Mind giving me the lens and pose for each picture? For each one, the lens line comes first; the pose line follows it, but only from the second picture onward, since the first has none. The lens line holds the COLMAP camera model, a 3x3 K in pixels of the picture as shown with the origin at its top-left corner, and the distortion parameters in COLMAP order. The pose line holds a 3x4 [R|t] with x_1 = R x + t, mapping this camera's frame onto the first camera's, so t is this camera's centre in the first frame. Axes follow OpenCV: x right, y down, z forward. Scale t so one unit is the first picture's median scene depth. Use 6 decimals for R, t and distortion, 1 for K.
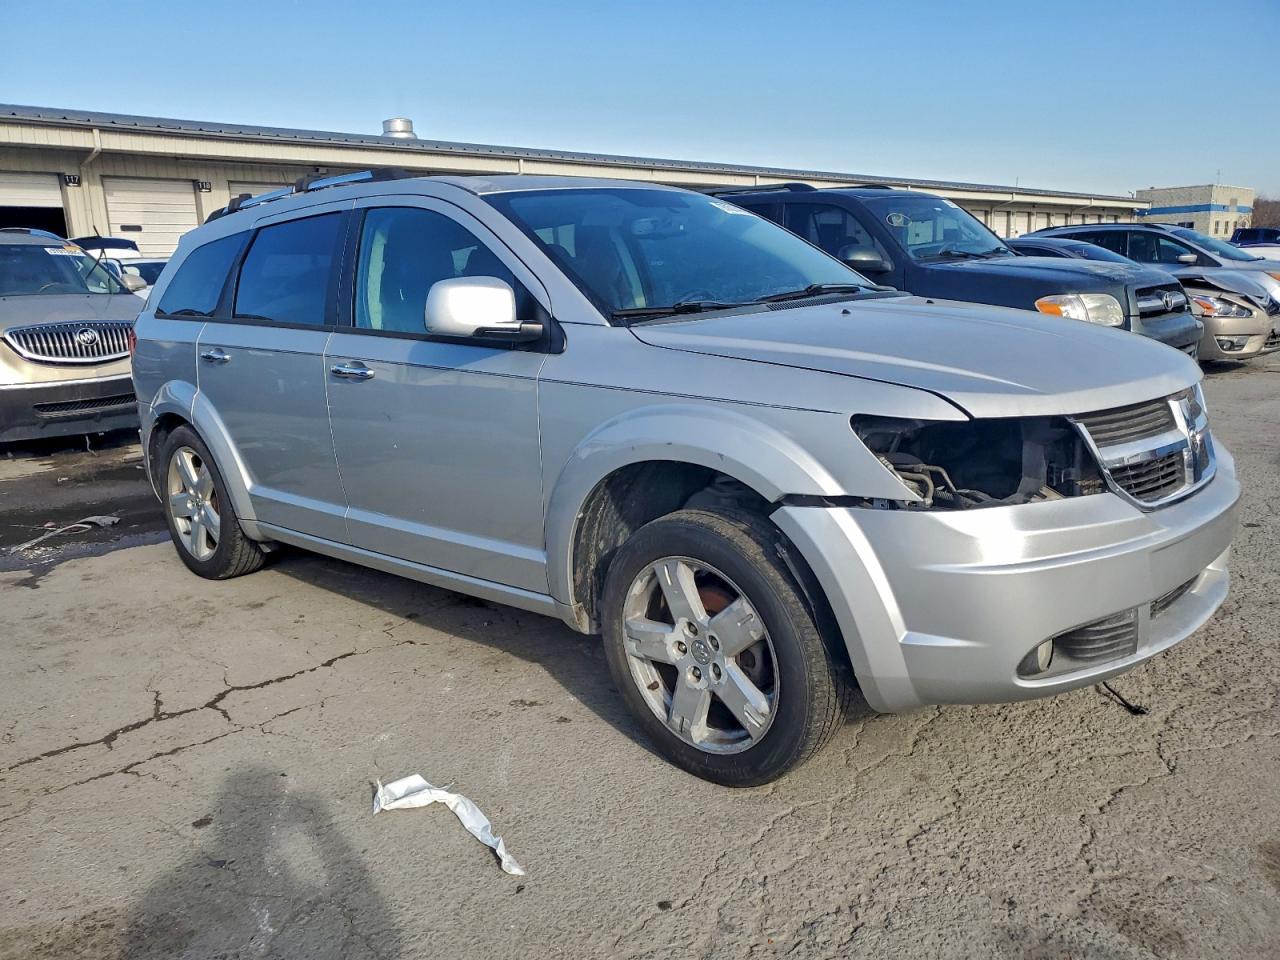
lens RADIAL K [[994.0, 0, 640.0], [0, 994.0, 480.0], [0, 0, 1]] dist [0.043068, -0.041840]
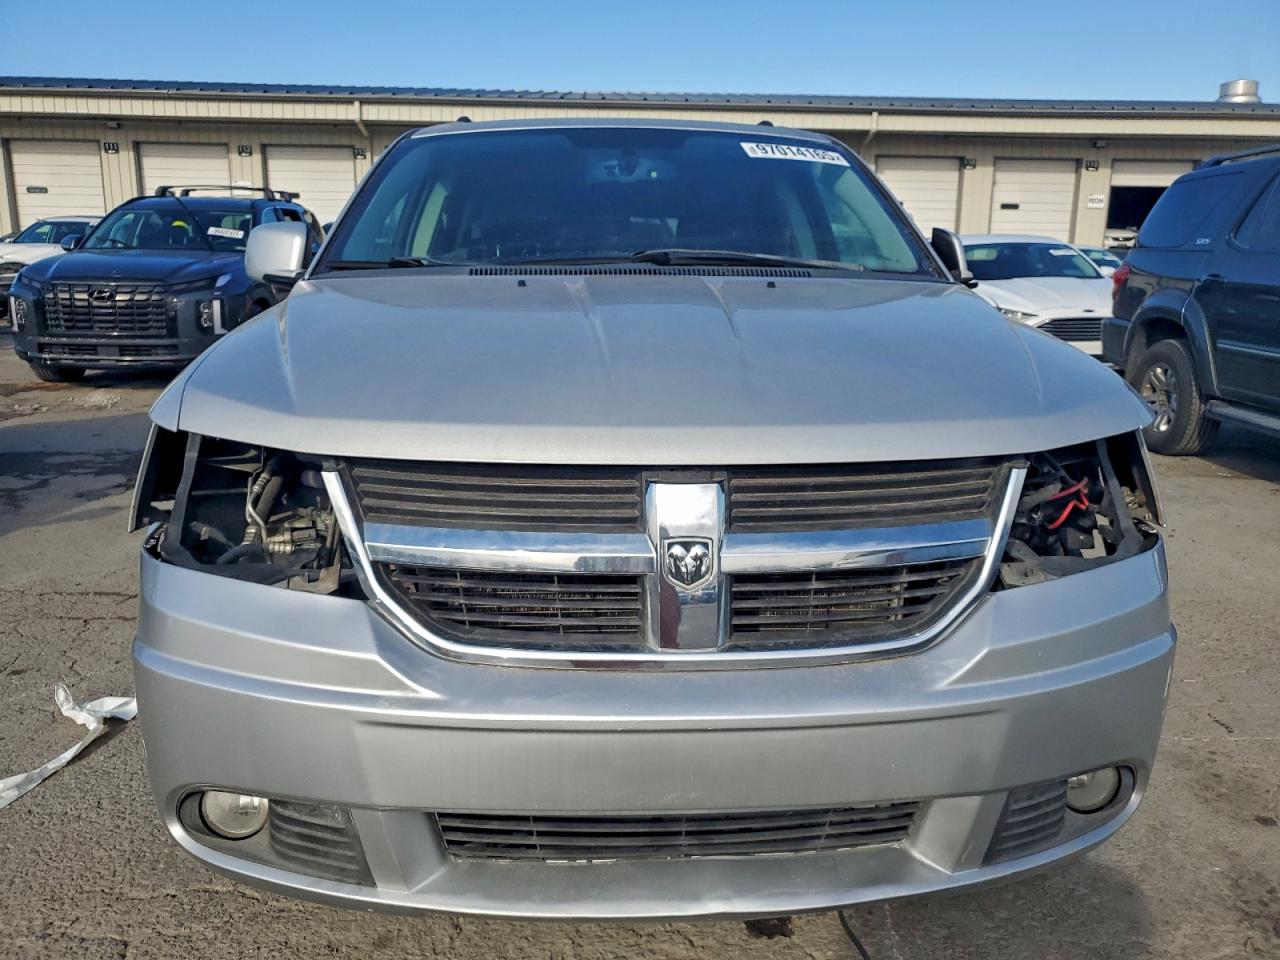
lens RADIAL K [[994.0, 0, 640.0], [0, 994.0, 480.0], [0, 0, 1]] dist [0.043068, -0.041840]
pose [[0.704984, 0.199794, -0.680500, 0.093852], [-0.186776, 0.977931, 0.093623, -0.013815], [0.684187, 0.061098, 0.726743, 0.063244]]
